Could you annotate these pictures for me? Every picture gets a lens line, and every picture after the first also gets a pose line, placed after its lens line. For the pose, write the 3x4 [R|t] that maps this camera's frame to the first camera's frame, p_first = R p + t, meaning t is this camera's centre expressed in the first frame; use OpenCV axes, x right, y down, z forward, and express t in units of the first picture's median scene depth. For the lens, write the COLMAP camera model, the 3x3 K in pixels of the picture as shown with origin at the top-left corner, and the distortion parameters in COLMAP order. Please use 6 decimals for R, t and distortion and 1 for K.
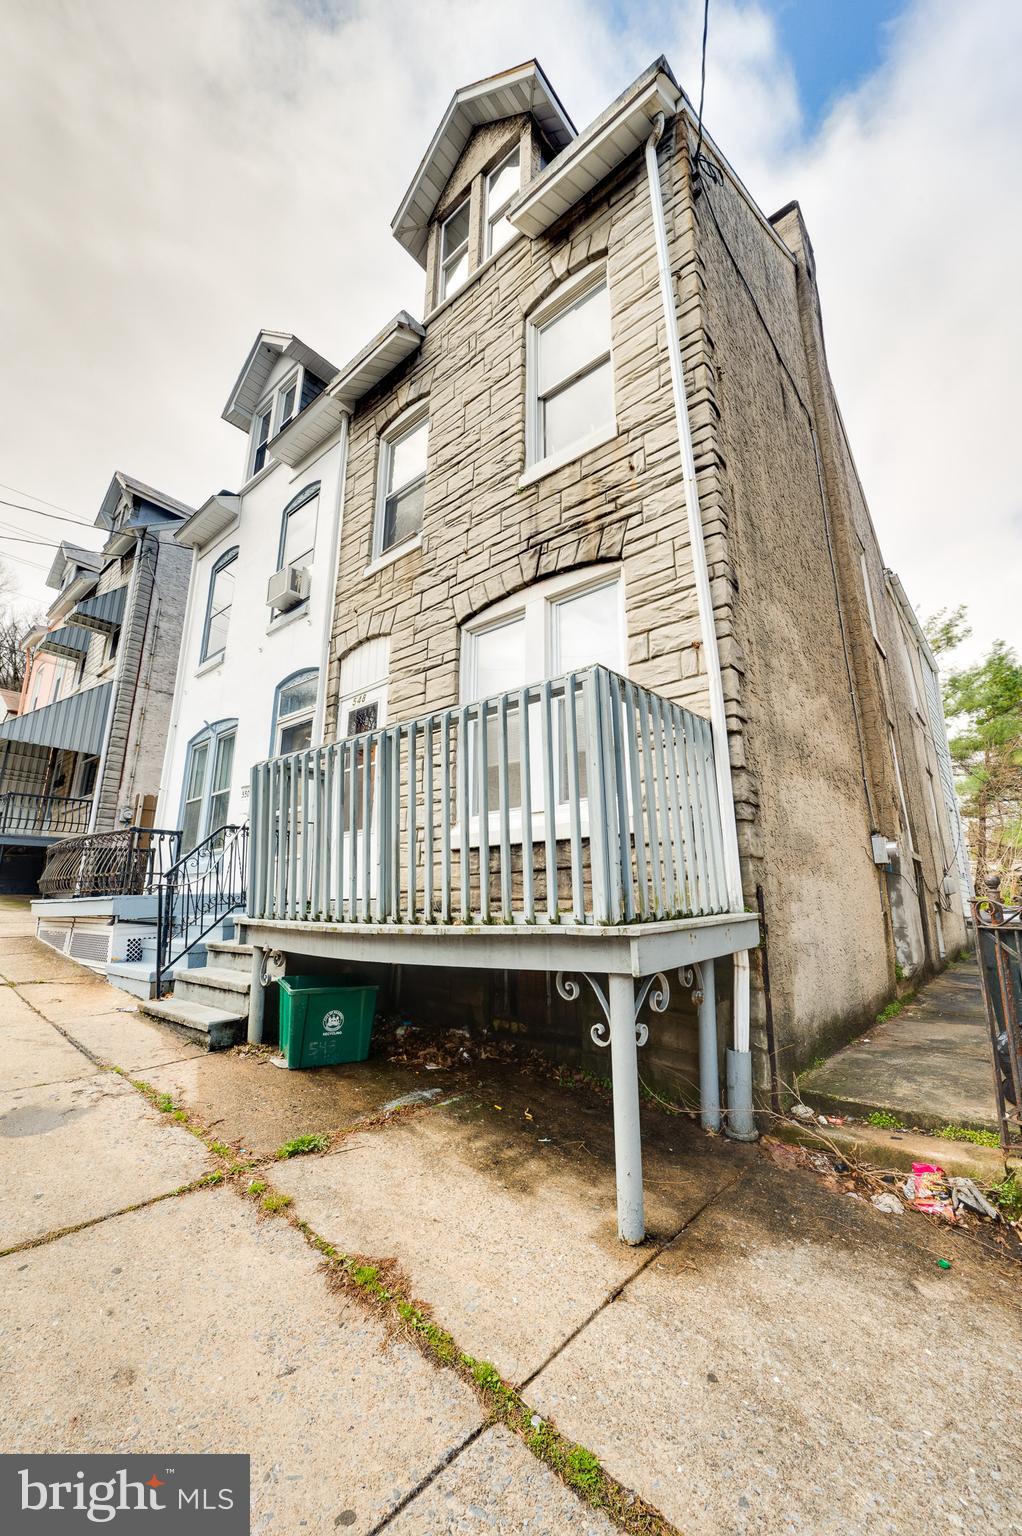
lens RADIAL K [[580.7, 0, 511.0], [0, 580.7, 768.0], [0, 0, 1]] dist [0.000257, -0.000324]
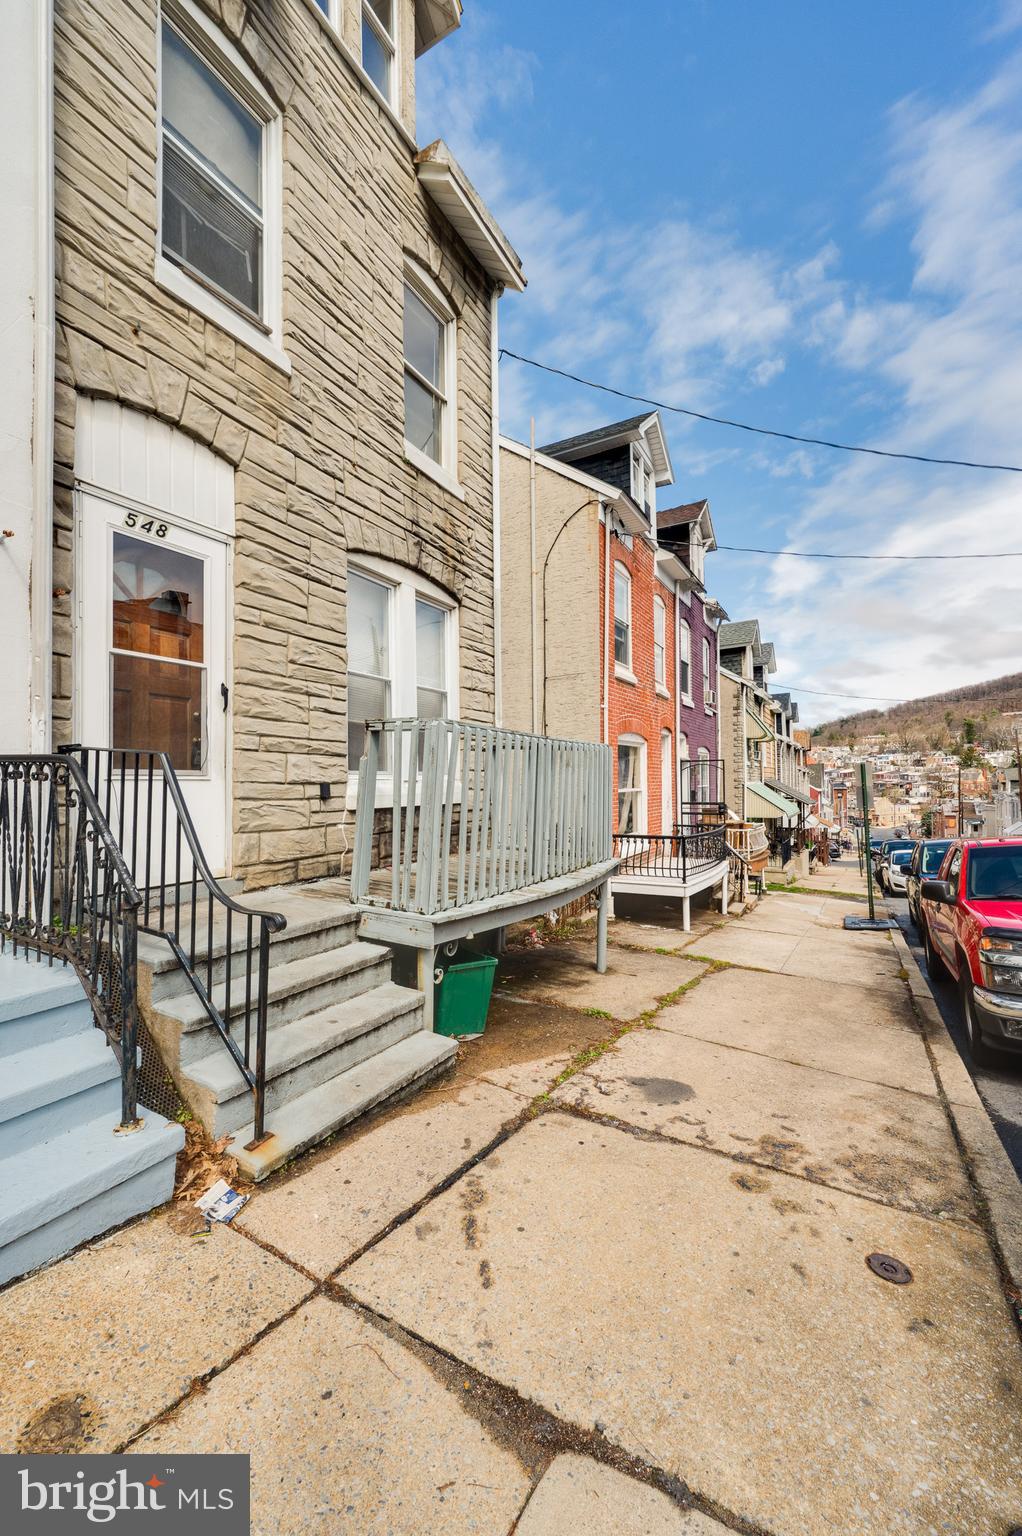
lens RADIAL K [[621.2, 0, 494.7], [0, 621.2, 760.3], [0, 0, 1]] dist [-0.000591, -0.000347]
pose [[-0.164877, 0.028987, 0.985888, -1.221312], [-0.231213, 0.970579, -0.067205, 0.080109], [-0.958831, -0.239031, -0.153324, 1.018418]]
